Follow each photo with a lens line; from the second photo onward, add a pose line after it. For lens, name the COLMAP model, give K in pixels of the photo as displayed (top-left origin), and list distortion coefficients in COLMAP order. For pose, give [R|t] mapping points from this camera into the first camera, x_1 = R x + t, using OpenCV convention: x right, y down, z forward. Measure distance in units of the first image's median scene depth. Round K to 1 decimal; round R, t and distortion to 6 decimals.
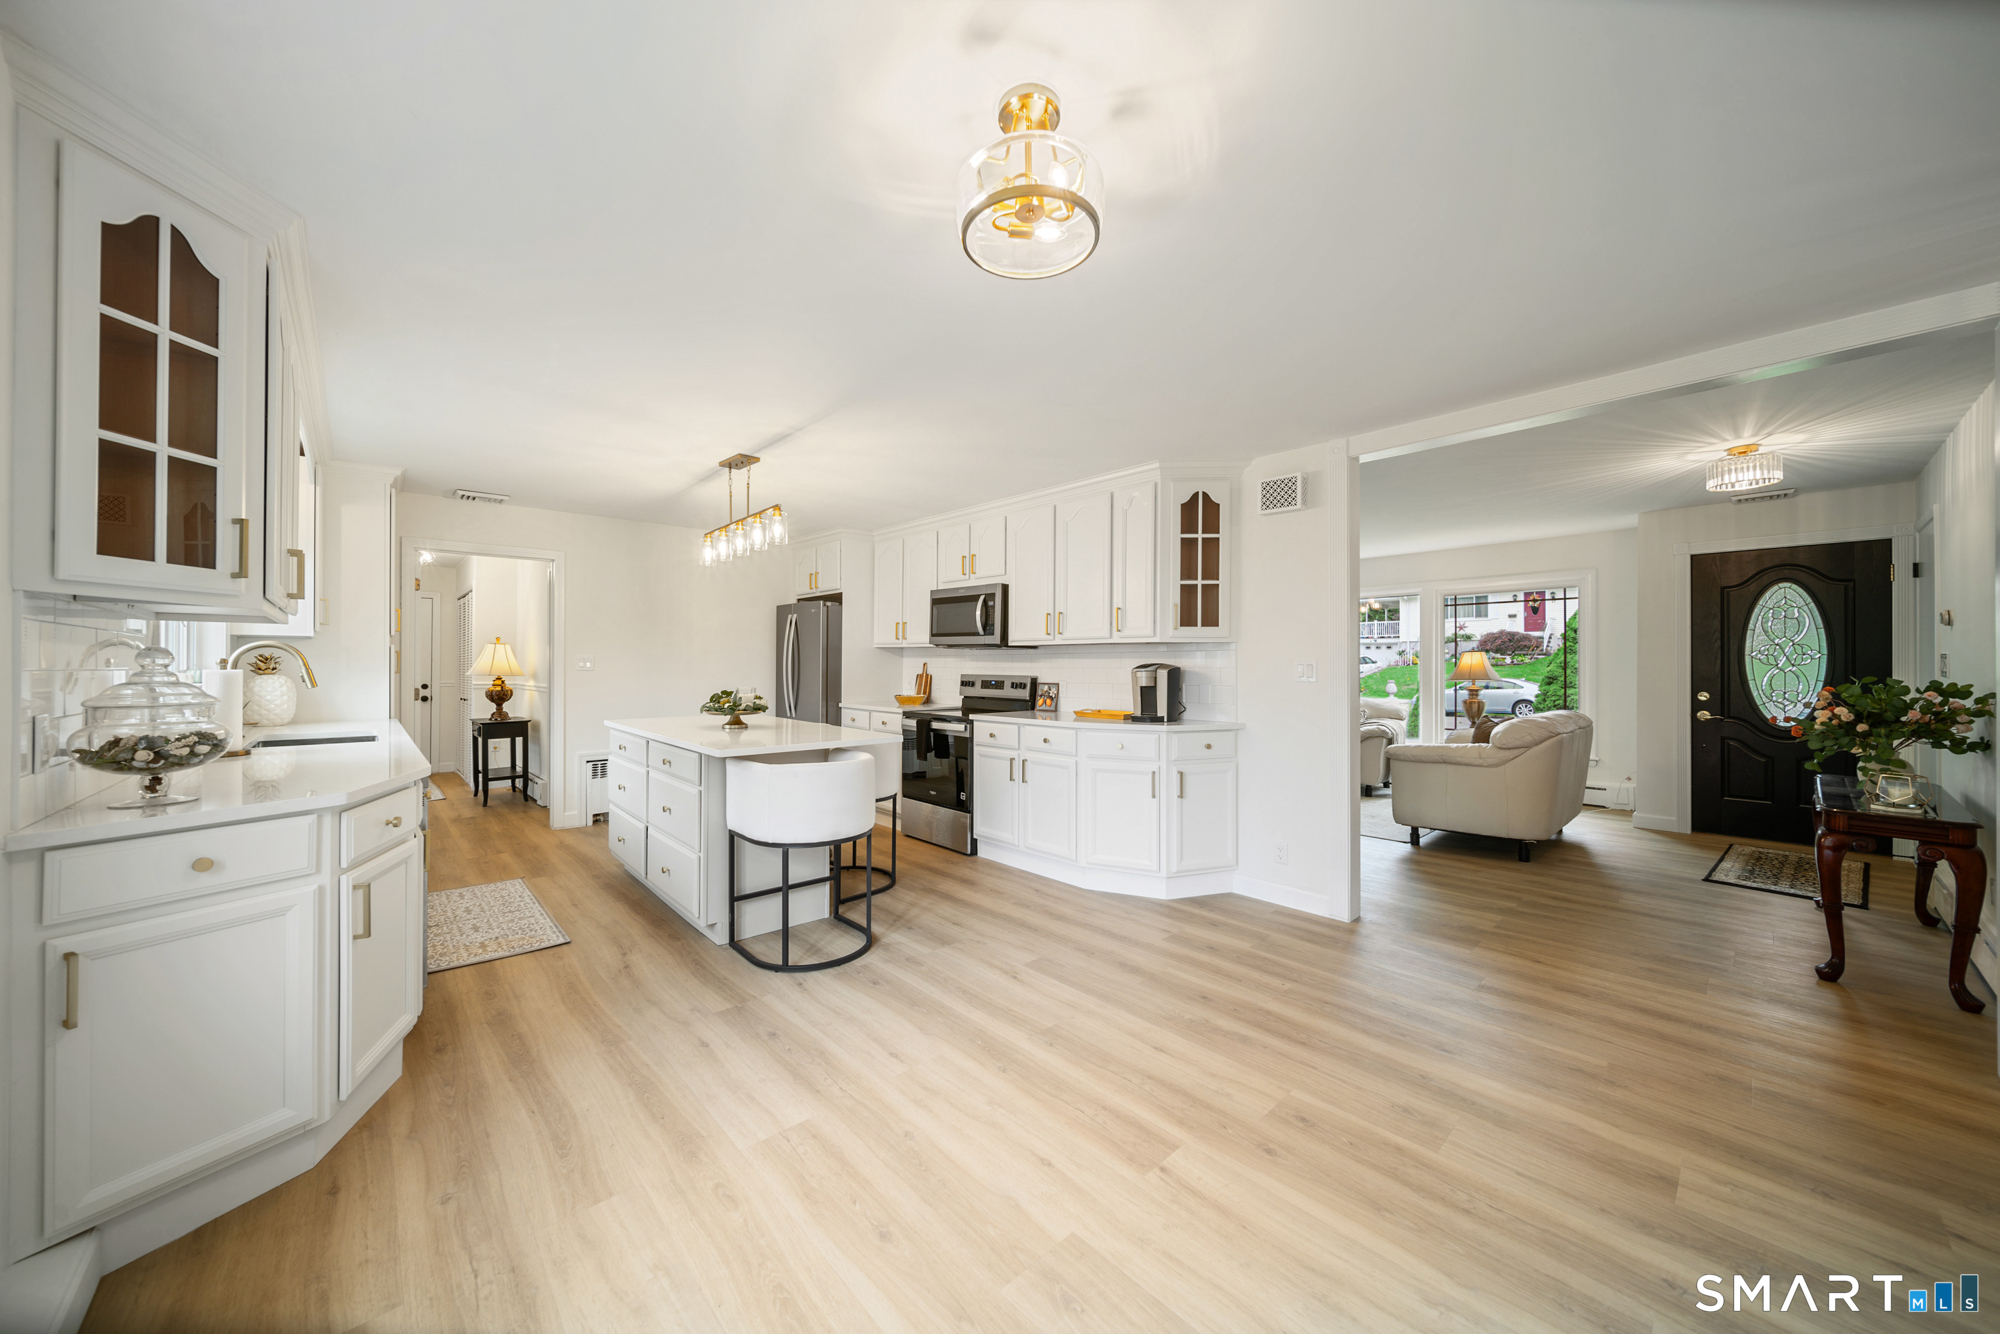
lens RADIAL K [[712.0, 0, 1000.0], [0, 712.0, 667.0], [0, 0, 1]] dist [0.000984, 0.000015]
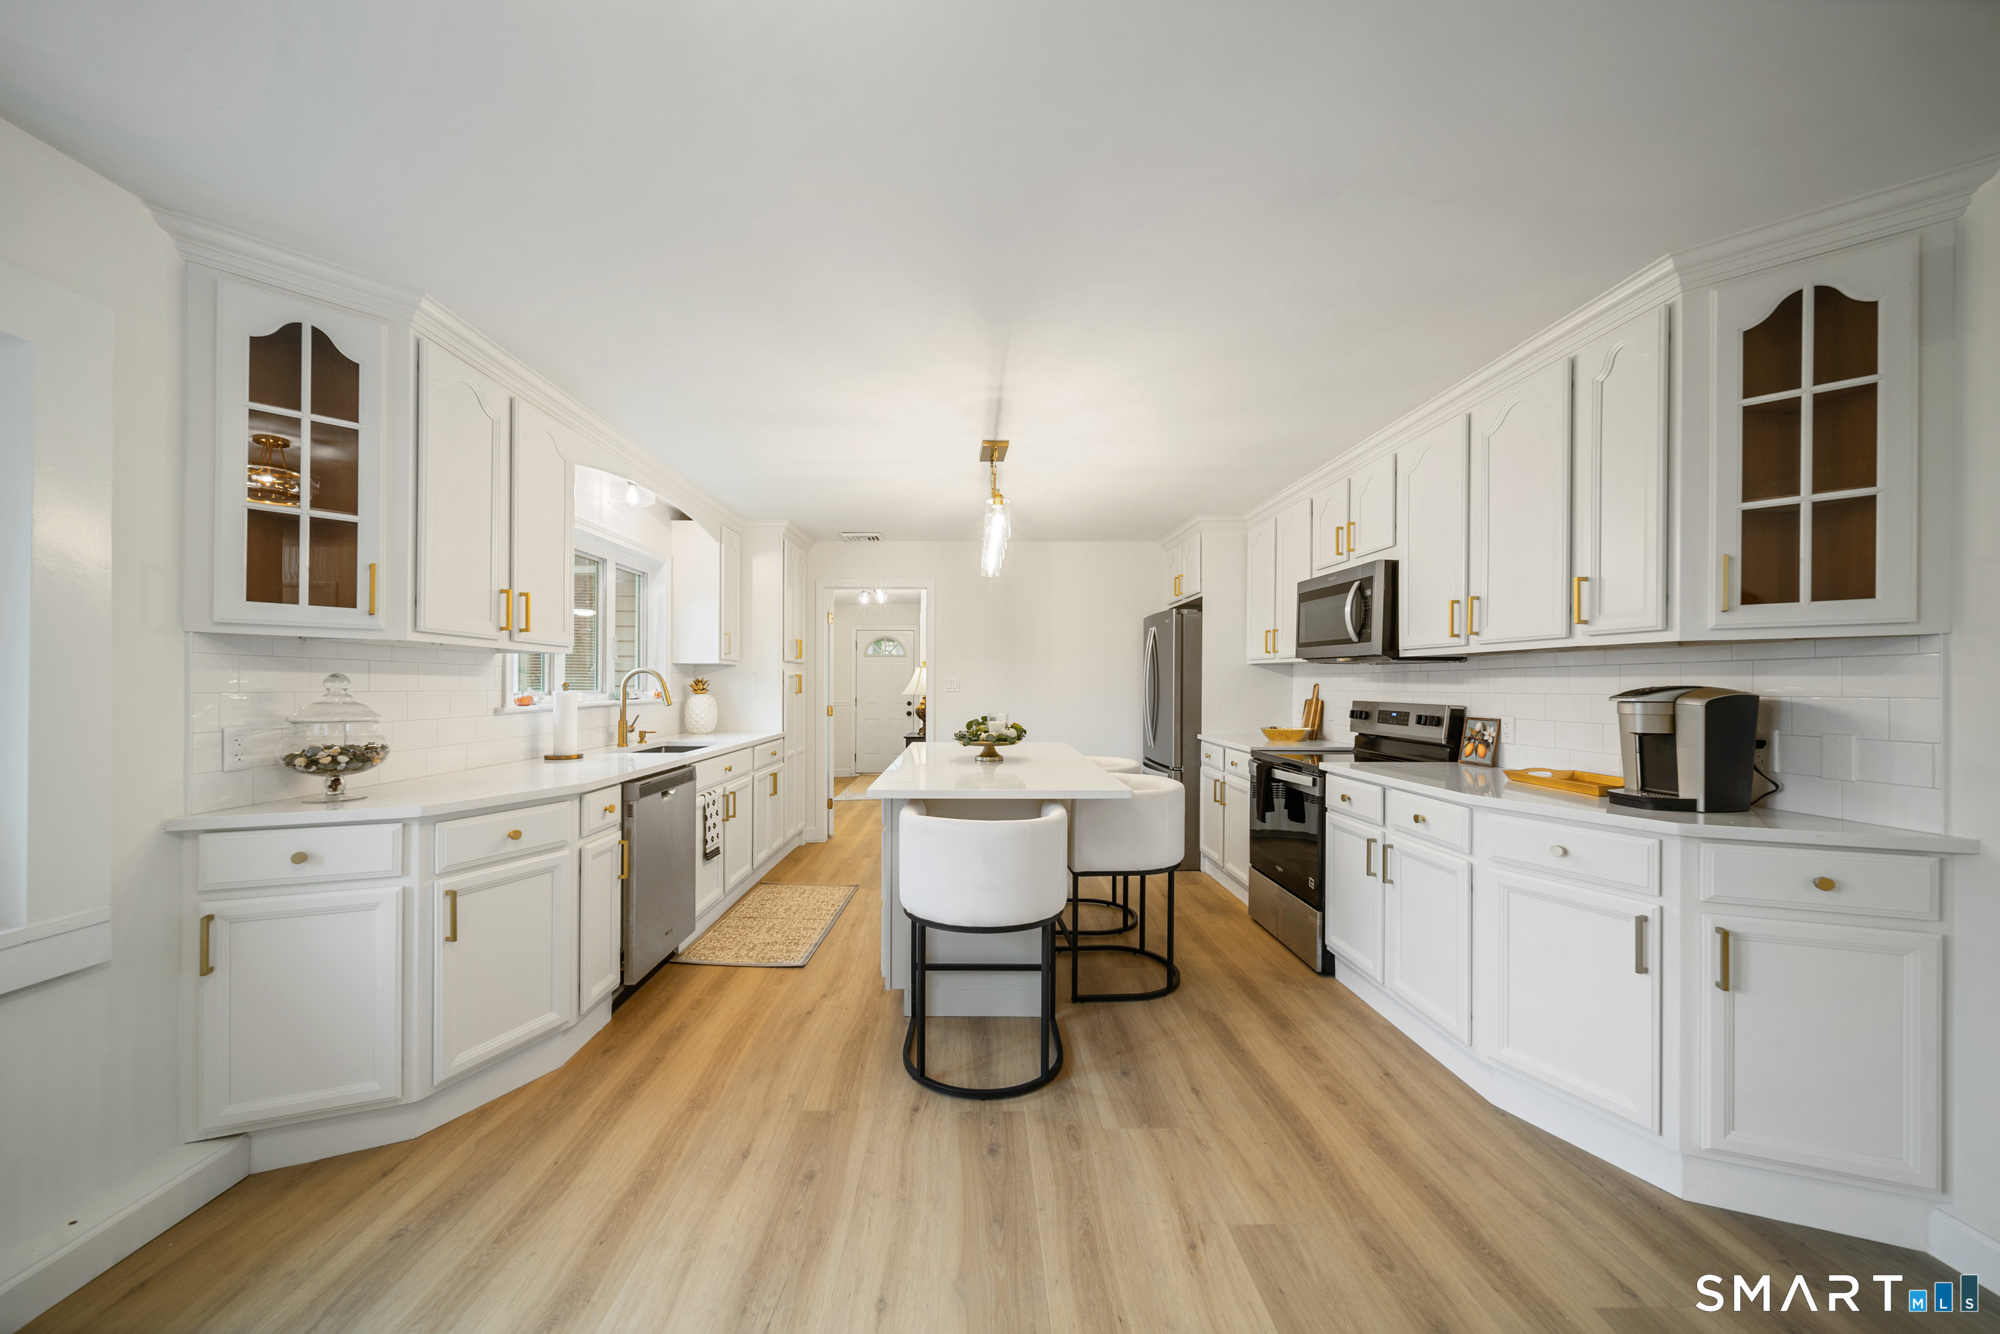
lens RADIAL K [[721.0, 0, 972.1], [0, 721.0, 686.2], [0, 0, 1]] dist [-0.000325, -0.000163]
pose [[0.741457, 0.001644, -0.670999, 0.196987], [-0.002598, 0.999997, -0.000421, -0.003663], [0.670996, 0.002056, 0.741459, 0.333727]]
